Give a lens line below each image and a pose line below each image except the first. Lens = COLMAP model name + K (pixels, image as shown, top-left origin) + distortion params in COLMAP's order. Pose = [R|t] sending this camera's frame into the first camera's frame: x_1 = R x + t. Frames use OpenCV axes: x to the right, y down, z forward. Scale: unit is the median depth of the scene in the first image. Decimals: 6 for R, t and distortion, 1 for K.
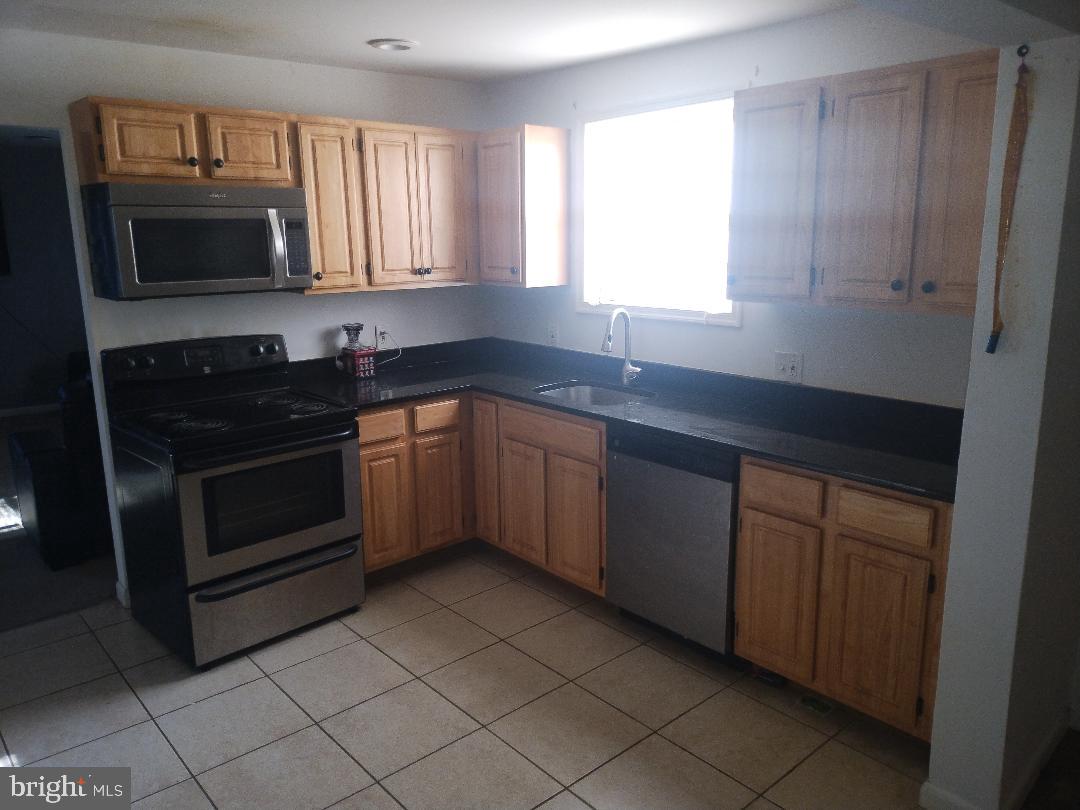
lens RADIAL K [[809.5, 0, 545.0], [0, 809.5, 404.2], [0, 0, 1]] dist [0.034603, -0.015019]
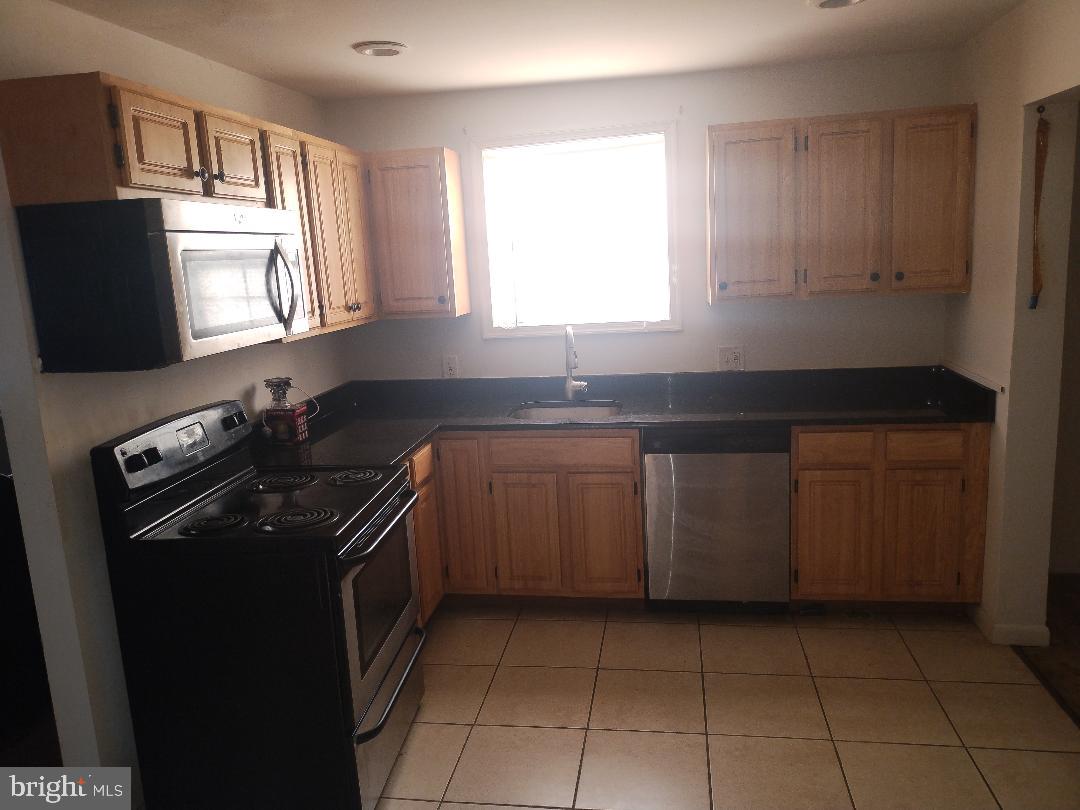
lens RADIAL K [[809.5, 0, 543.3], [0, 809.5, 402.2], [0, 0, 1]] dist [0.034603, -0.015019]
pose [[0.767647, -0.147025, 0.623780, -0.610709], [0.179845, 0.983639, 0.010520, -0.040759], [-0.615121, 0.104109, 0.781529, 0.228906]]
